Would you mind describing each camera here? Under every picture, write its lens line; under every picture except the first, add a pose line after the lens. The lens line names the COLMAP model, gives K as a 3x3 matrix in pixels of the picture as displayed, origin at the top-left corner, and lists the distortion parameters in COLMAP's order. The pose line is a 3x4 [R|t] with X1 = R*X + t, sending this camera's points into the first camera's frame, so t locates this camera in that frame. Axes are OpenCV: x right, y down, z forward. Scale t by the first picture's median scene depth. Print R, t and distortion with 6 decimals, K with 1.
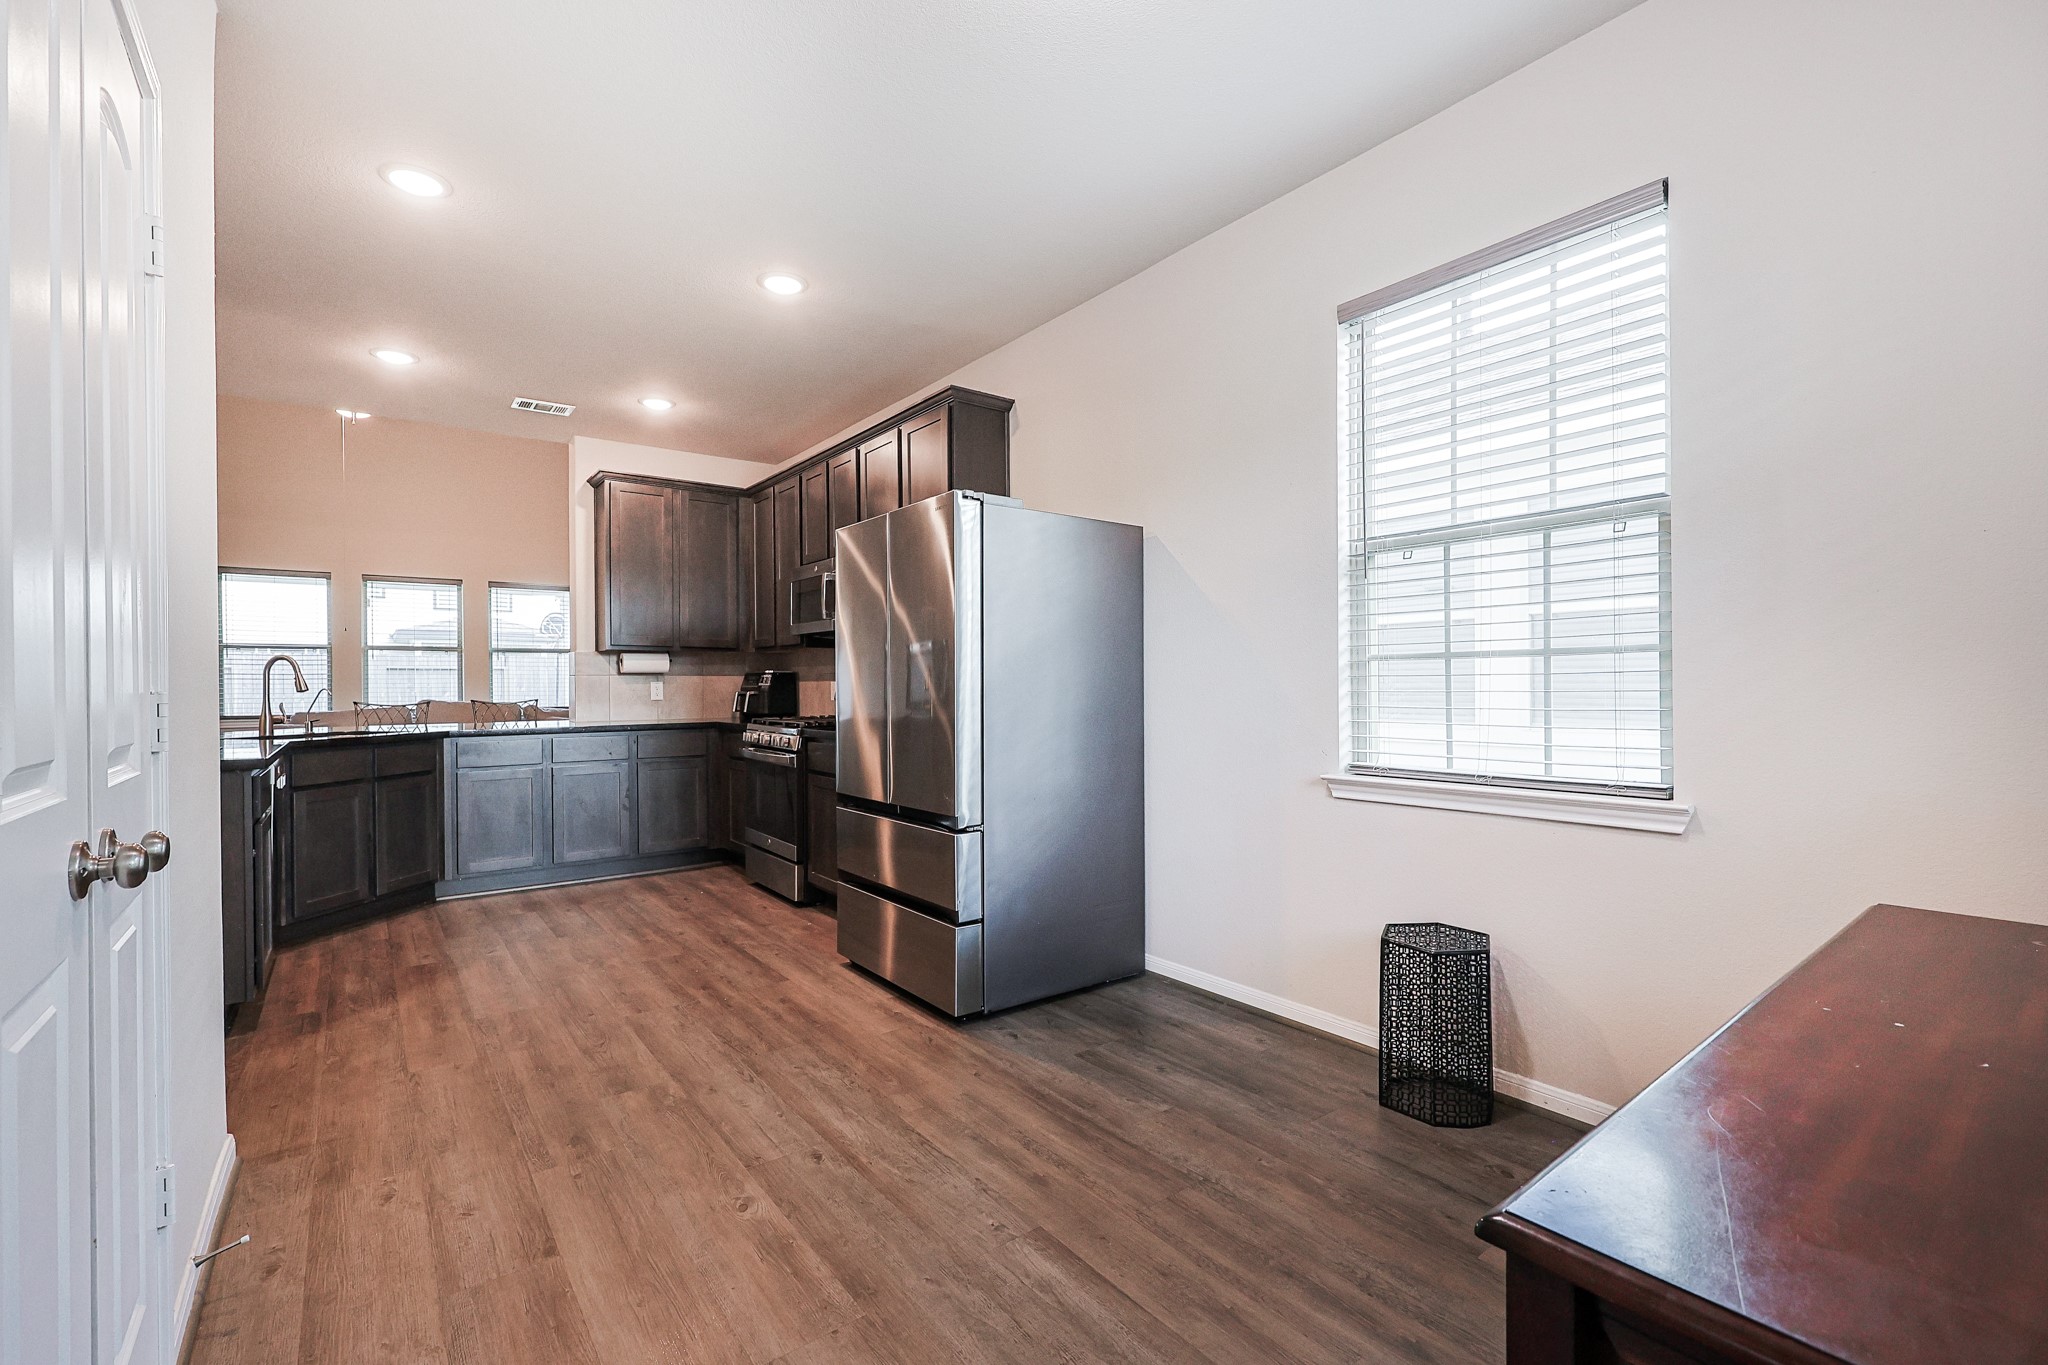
lens RADIAL K [[879.8, 0, 1024.8], [0, 879.8, 687.6], [0, 0, 1]] dist [-0.002123, 0.000435]
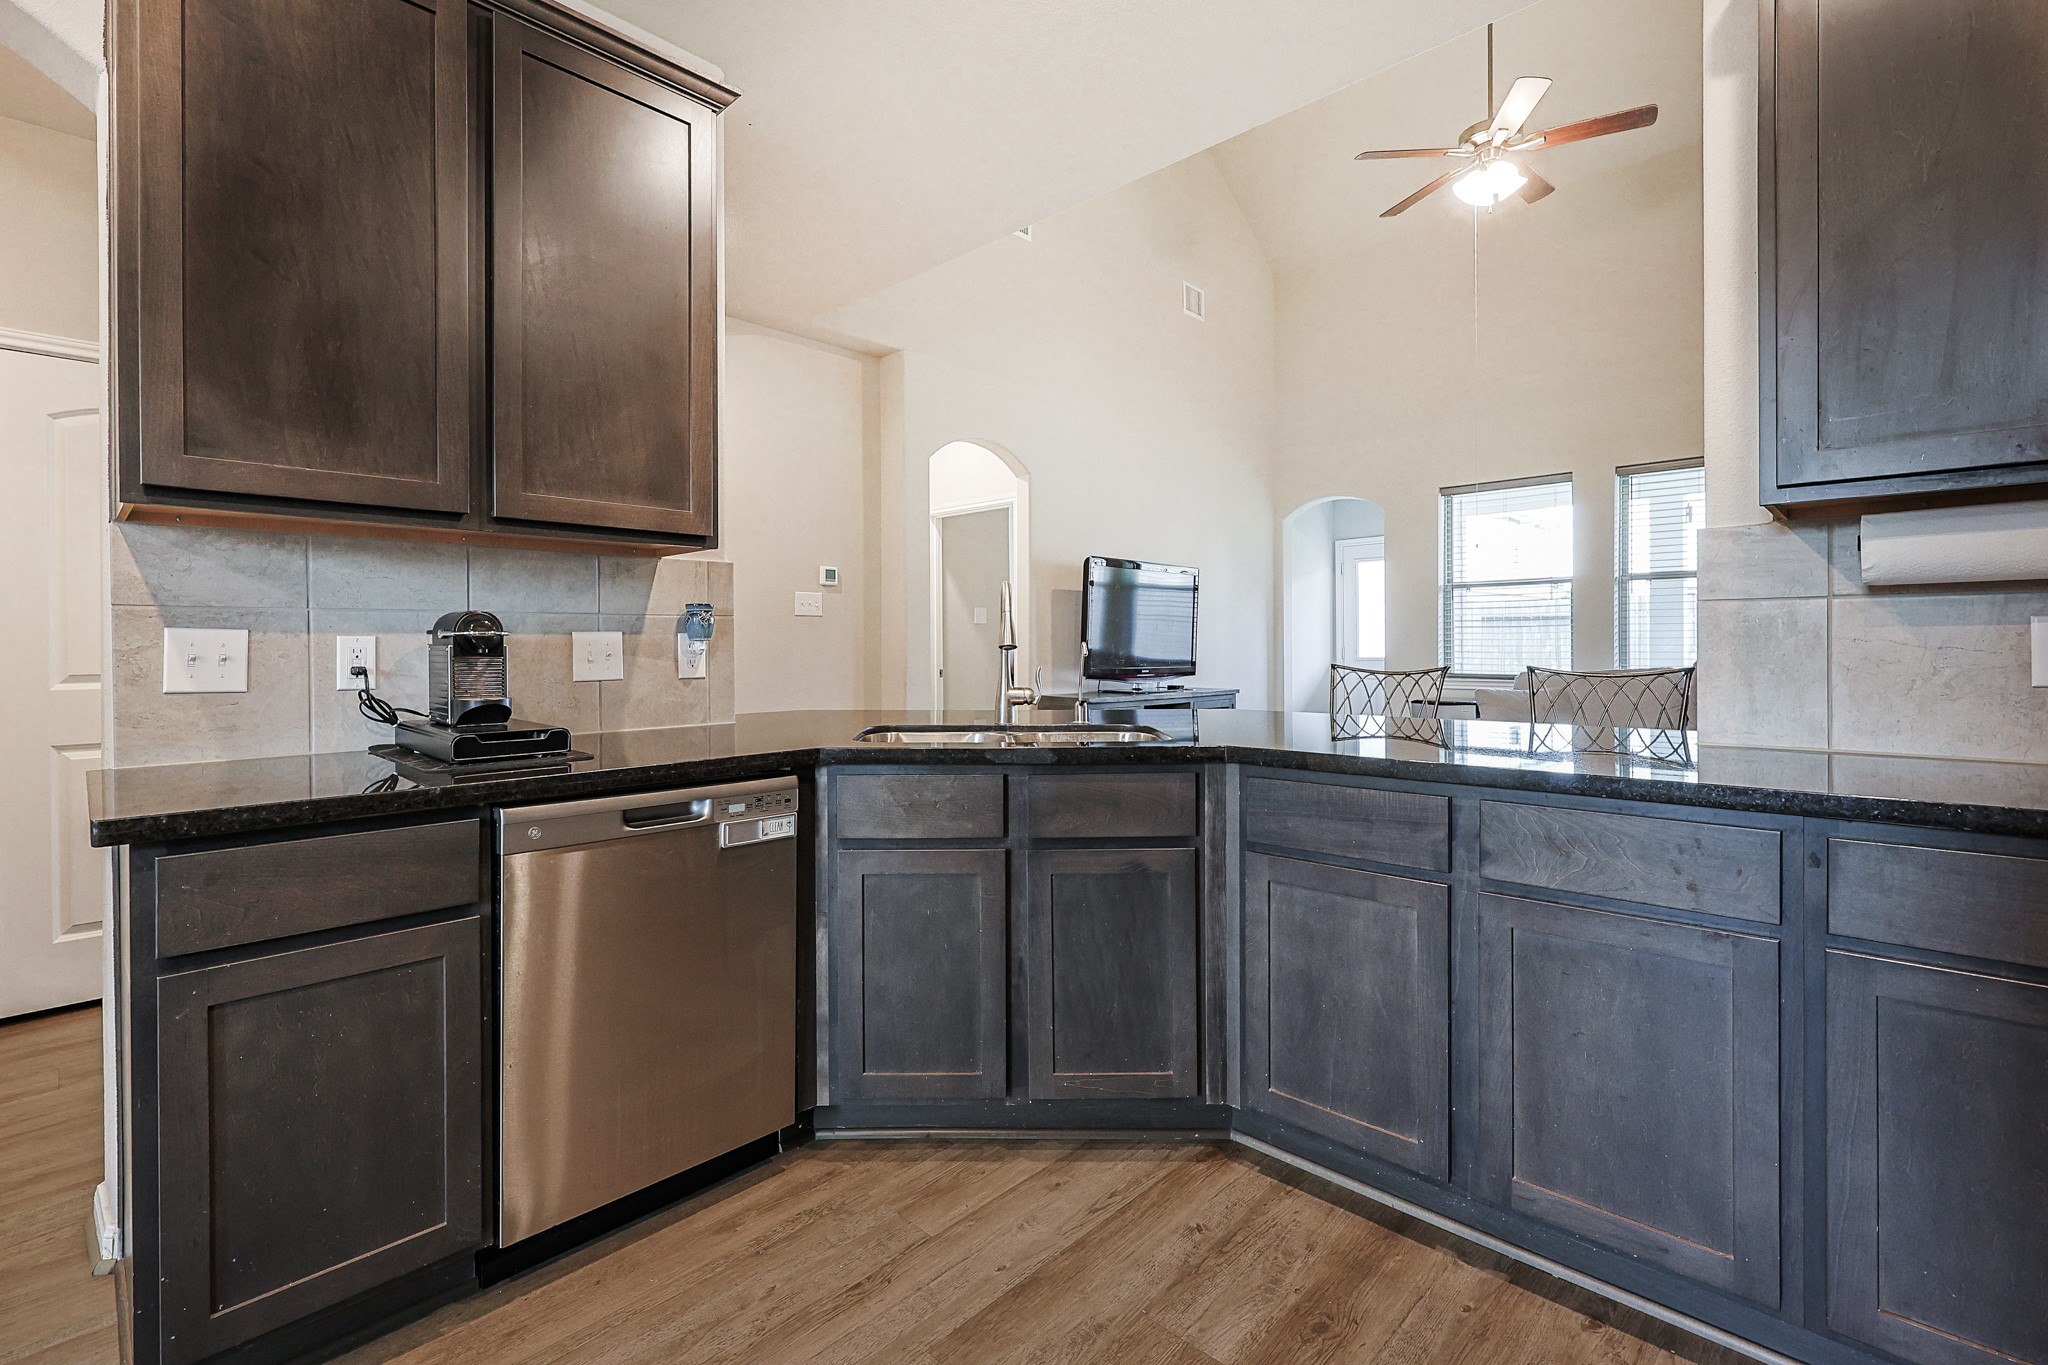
lens RADIAL K [[915.3, 0, 968.8], [0, 915.3, 650.9], [0, 0, 1]] dist [-0.001077, -0.000120]
pose [[0.126346, 0.012919, -0.991902, -0.221929], [0.002314, 0.999909, 0.013318, -0.000826], [0.991984, -0.003978, 0.126305, 0.733908]]
